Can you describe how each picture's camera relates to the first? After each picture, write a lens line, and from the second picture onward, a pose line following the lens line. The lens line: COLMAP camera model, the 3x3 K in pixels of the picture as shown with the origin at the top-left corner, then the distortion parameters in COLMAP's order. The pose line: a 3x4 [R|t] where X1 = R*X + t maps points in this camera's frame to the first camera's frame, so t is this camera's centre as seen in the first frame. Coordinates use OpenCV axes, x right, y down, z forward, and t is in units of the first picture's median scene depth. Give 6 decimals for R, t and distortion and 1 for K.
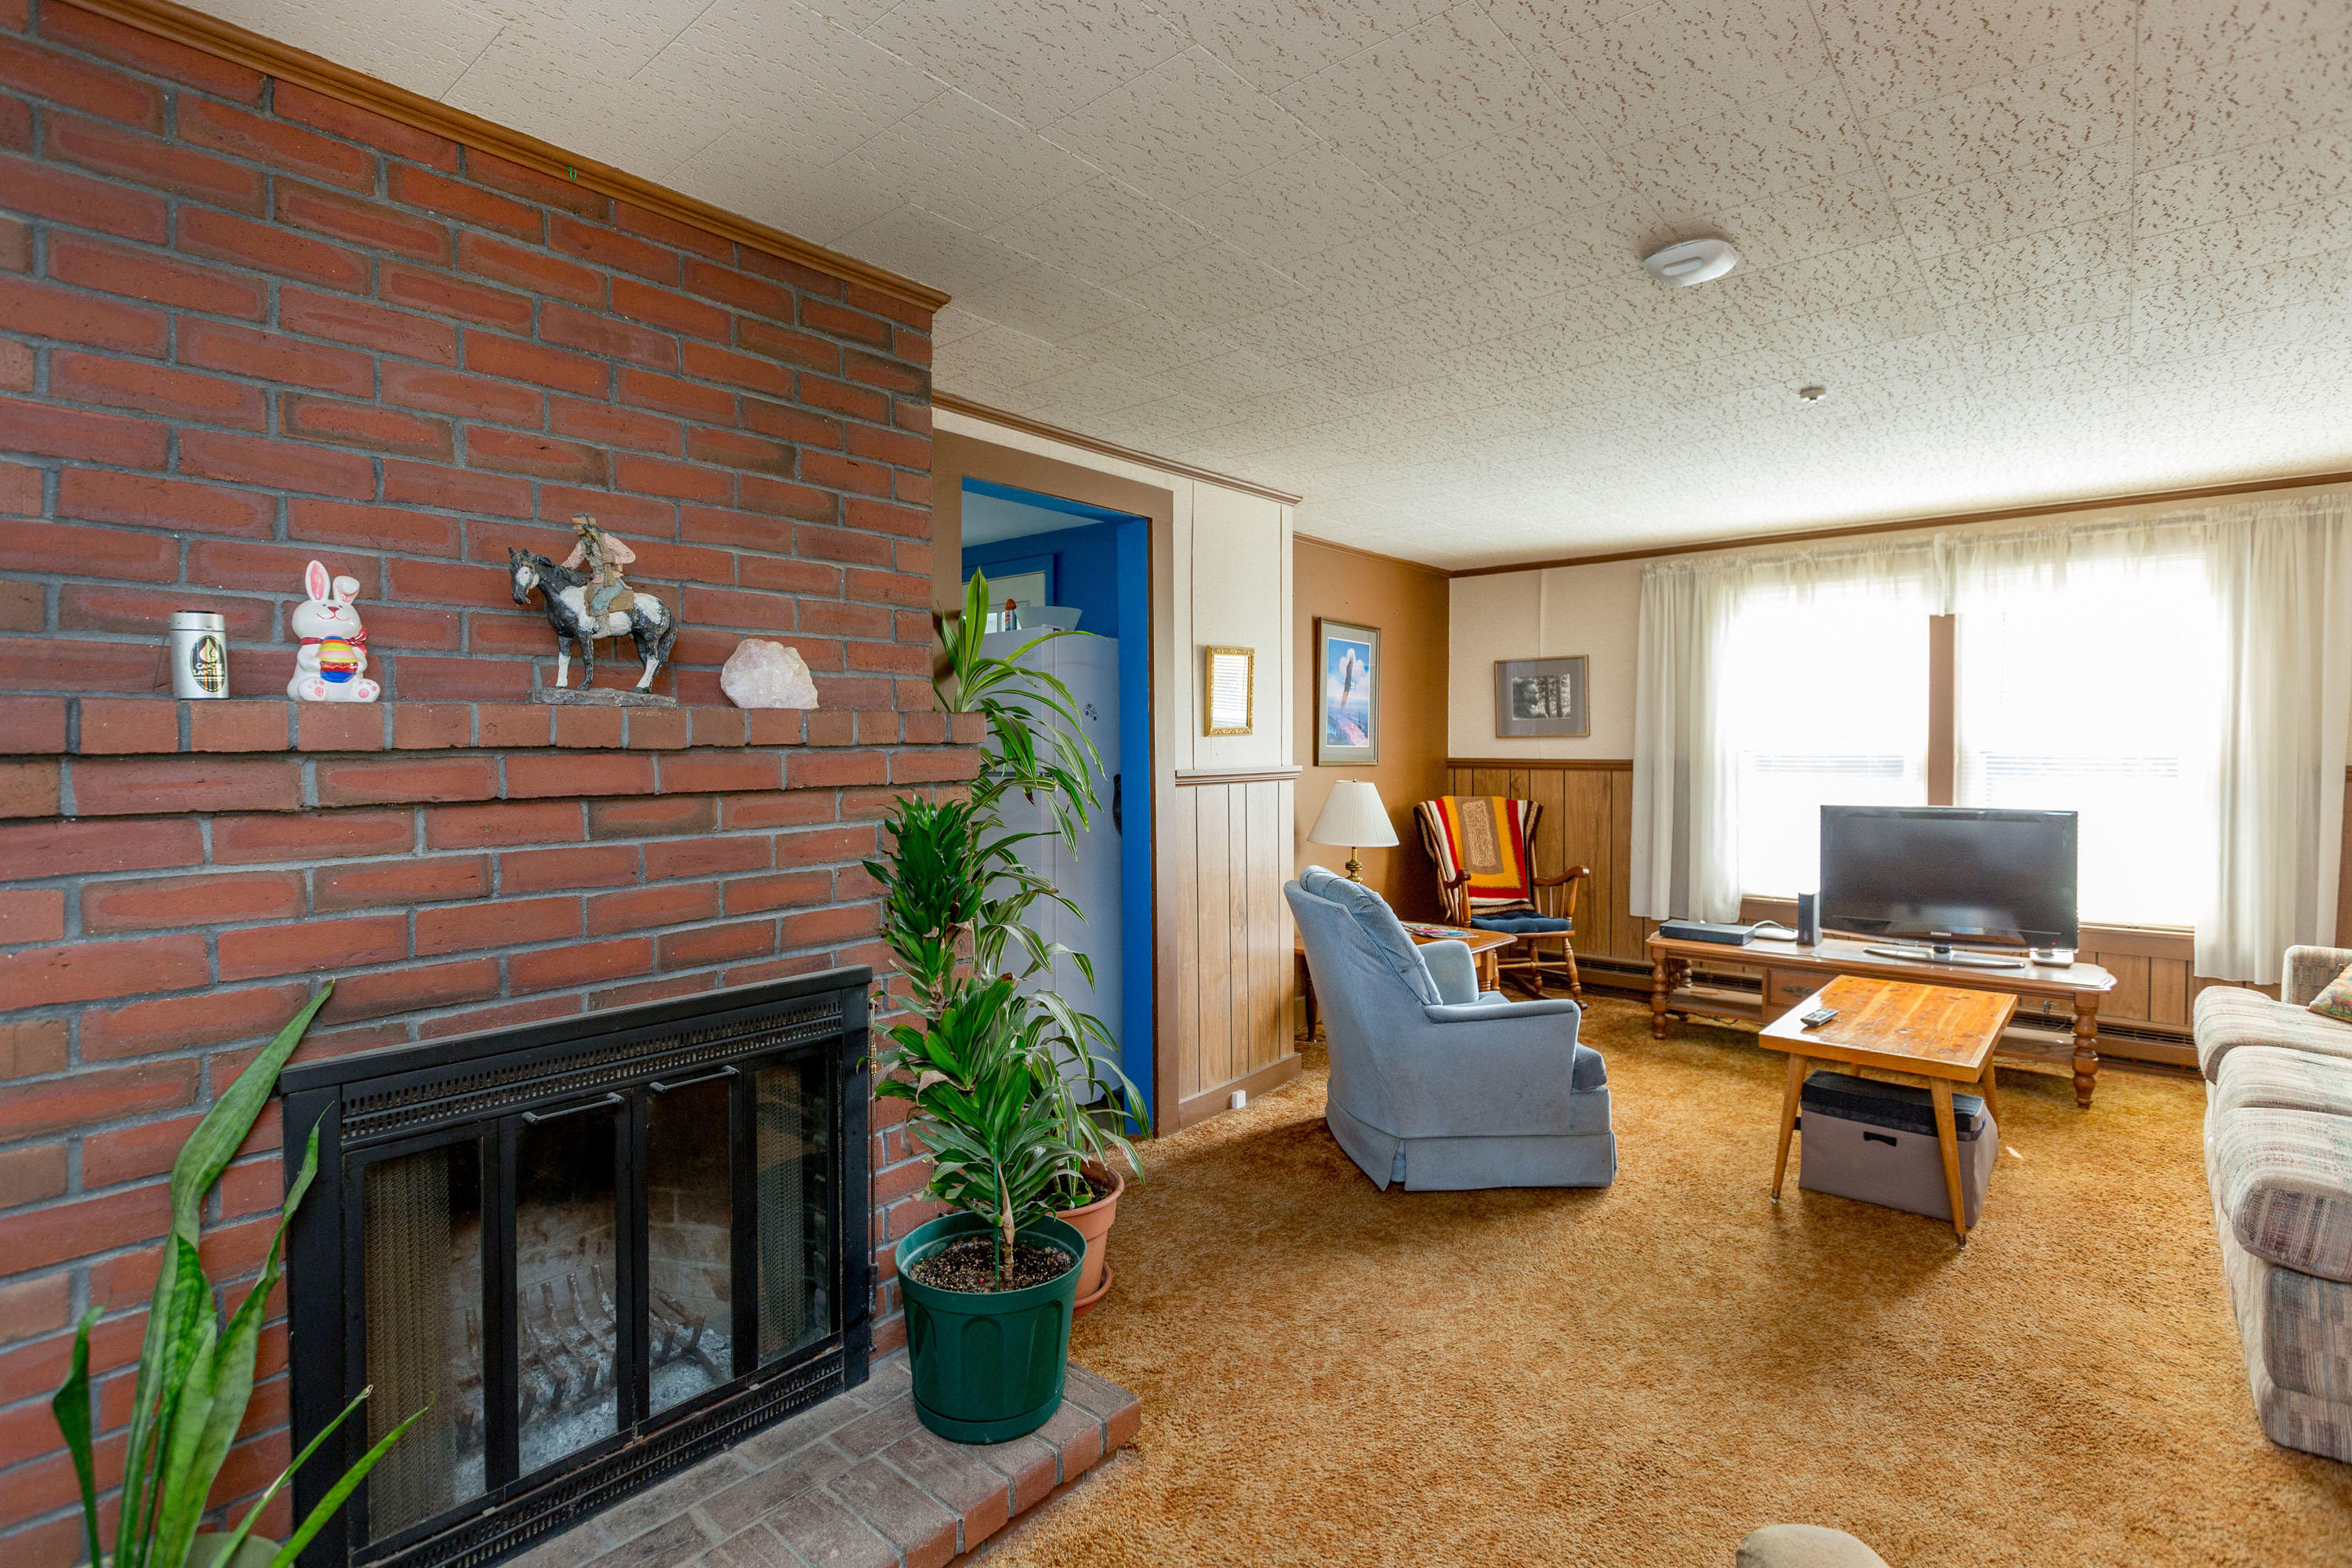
lens RADIAL K [[1094.1, 0, 1157.1], [0, 1094.1, 763.3], [0, 0, 1]] dist [0.012780, -0.002599]
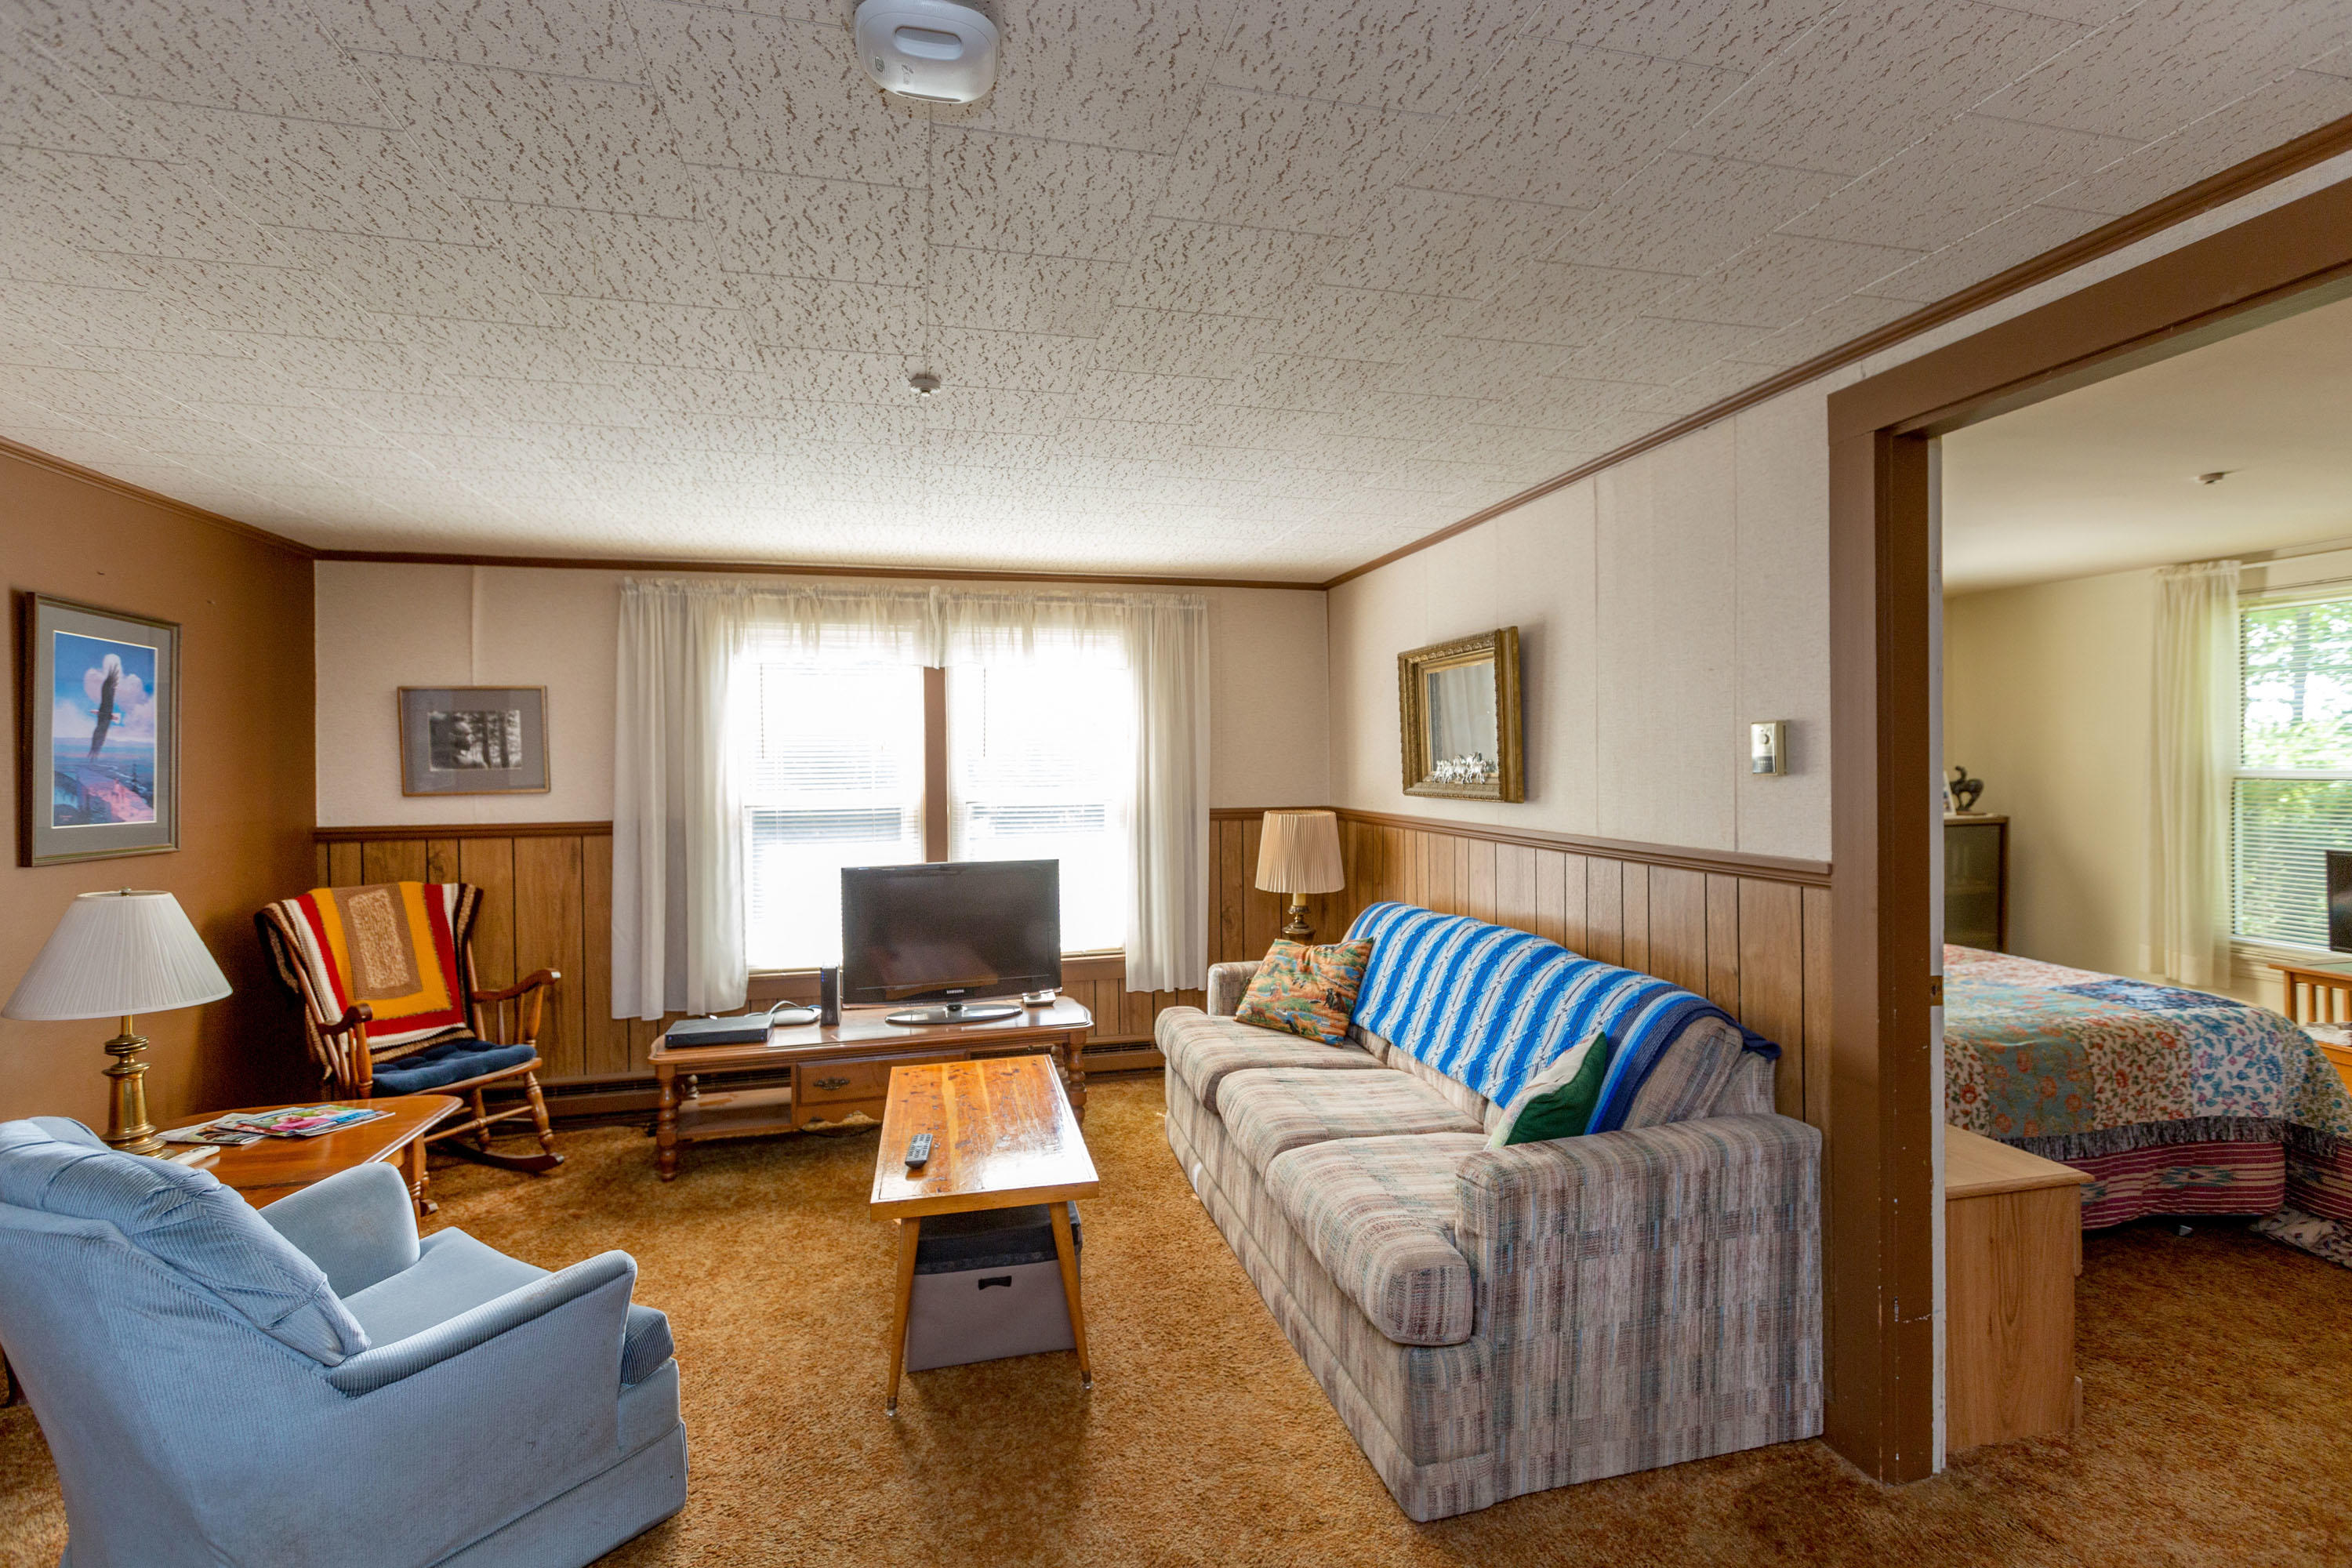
lens RADIAL K [[1082.0, 0, 1210.4], [0, 1082.0, 764.3], [0, 0, 1]] dist [0.000803, -0.001172]
pose [[0.565308, -0.007193, 0.824848, 0.040072], [0.028055, 0.999551, -0.010511, -0.029143], [-0.824403, 0.029083, 0.565256, 0.238800]]
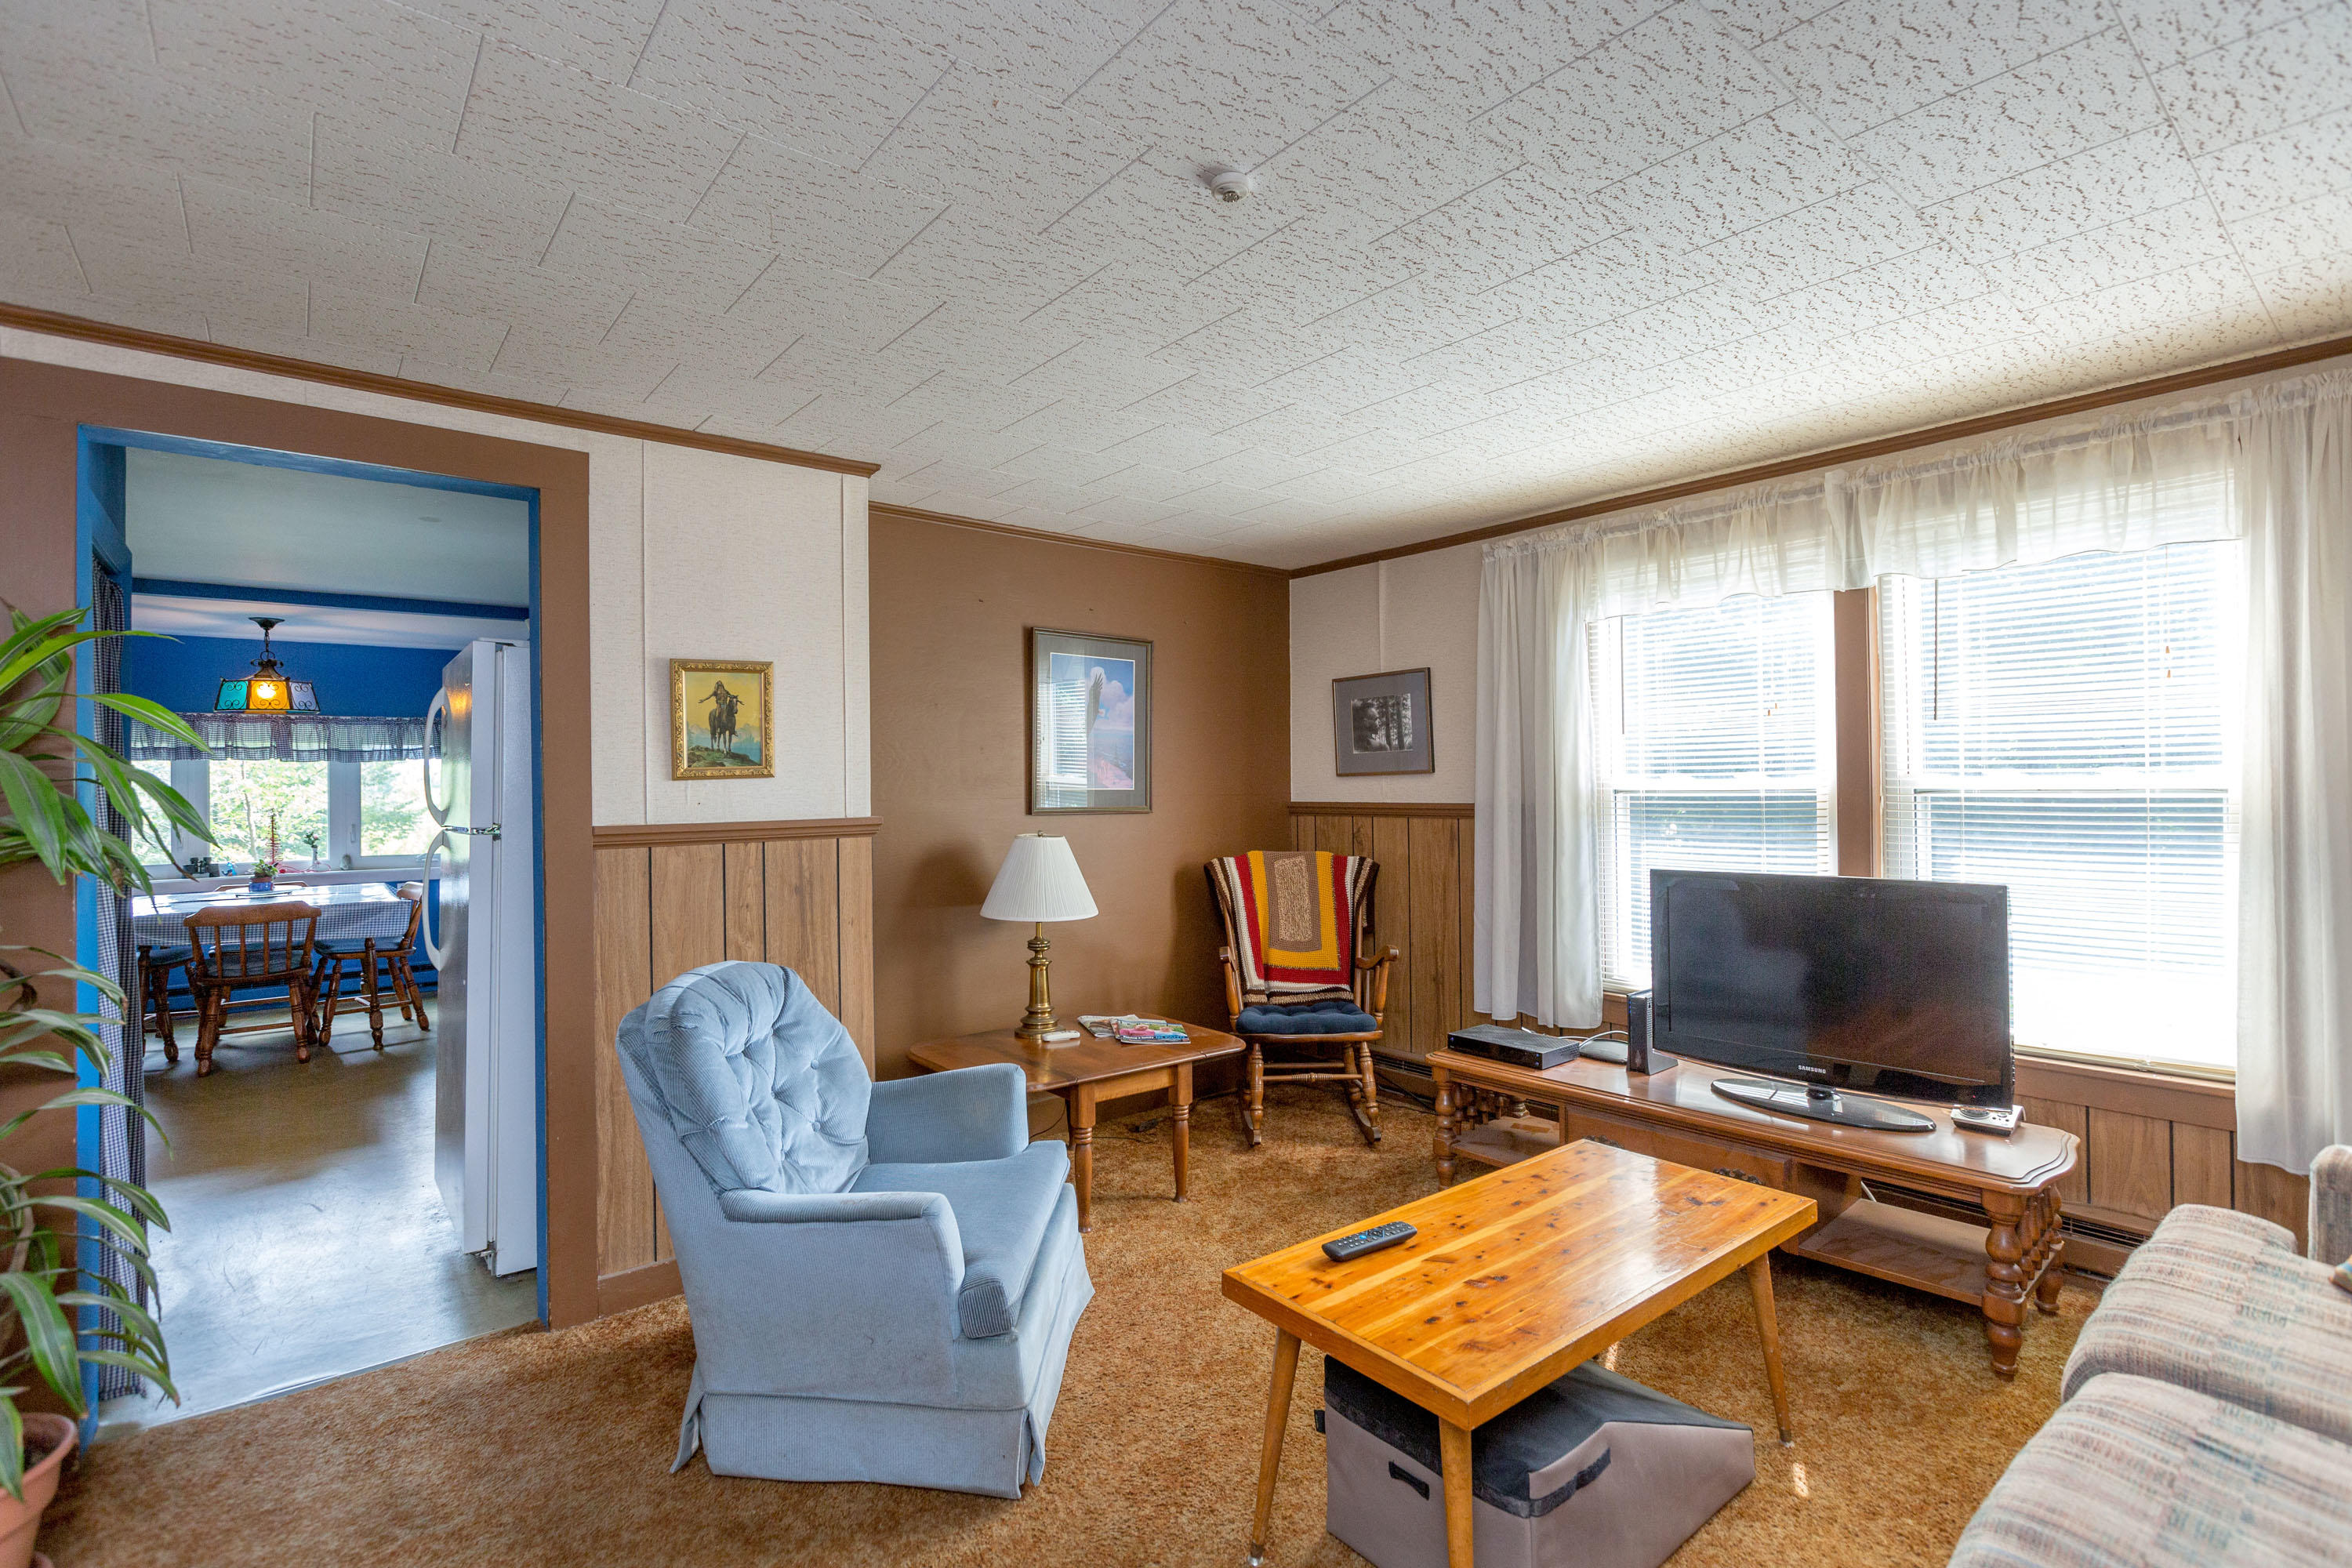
lens RADIAL K [[1094.1, 0, 1137.1], [0, 1094.1, 789.7], [0, 0, 1]] dist [0.012780, -0.002599]
pose [[0.985479, -0.007448, -0.169631, 0.395881], [0.005595, 0.999919, -0.011394, -0.007342], [0.169702, 0.010280, 0.985442, 0.258298]]
